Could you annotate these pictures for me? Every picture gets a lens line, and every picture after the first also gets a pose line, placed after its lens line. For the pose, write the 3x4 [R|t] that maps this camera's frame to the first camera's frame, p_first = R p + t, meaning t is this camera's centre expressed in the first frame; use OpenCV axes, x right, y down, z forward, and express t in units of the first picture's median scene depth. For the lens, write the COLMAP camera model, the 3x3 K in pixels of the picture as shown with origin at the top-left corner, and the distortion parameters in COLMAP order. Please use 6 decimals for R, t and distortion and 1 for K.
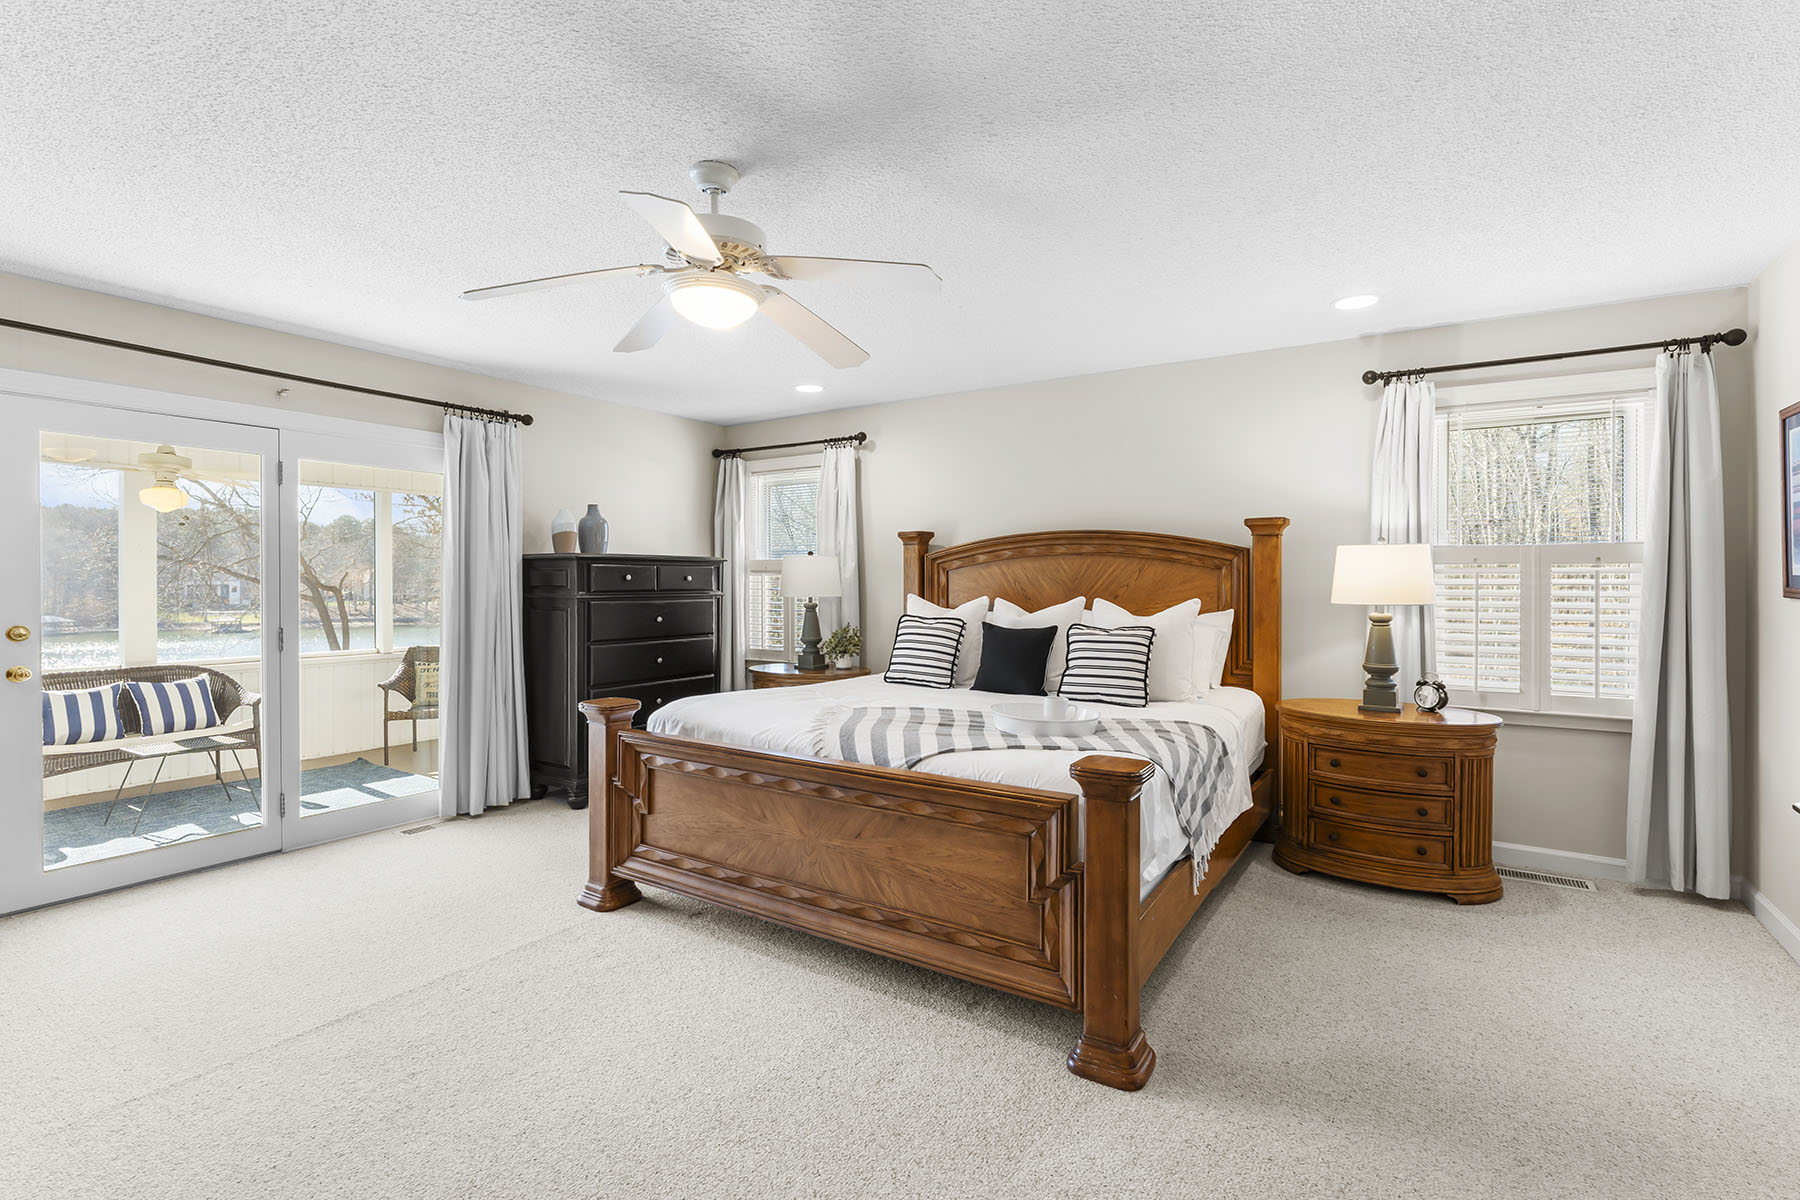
lens RADIAL K [[802.4, 0, 900.0], [0, 802.4, 600.0], [0, 0, 1]] dist [0.000061, -0.000291]
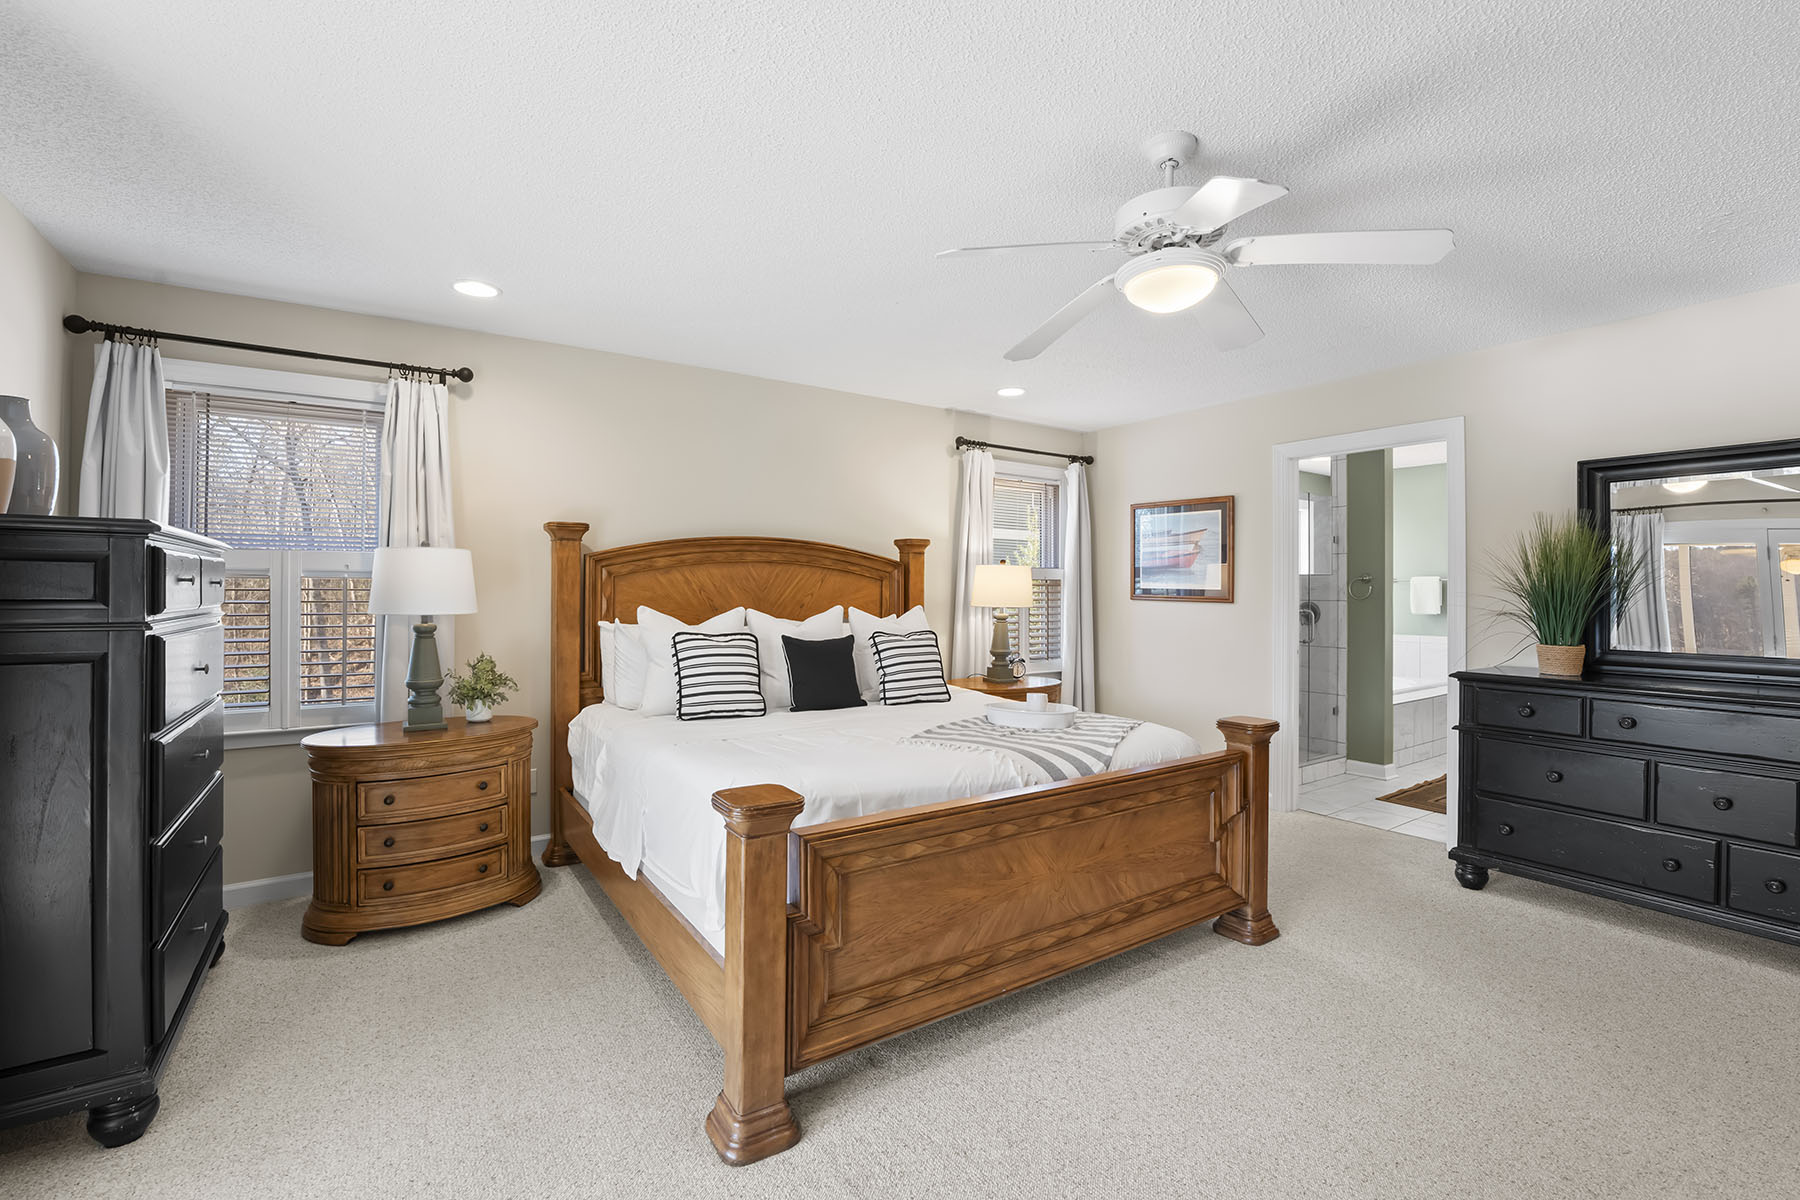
lens RADIAL K [[808.3, 0, 897.2], [0, 808.3, 590.5], [0, 0, 1]] dist [-0.020846, 0.000497]
pose [[0.399594, -0.001228, 0.916691, -0.745850], [0.017688, 0.999823, -0.006371, -0.016759], [-0.916521, 0.018760, 0.399545, 0.573416]]
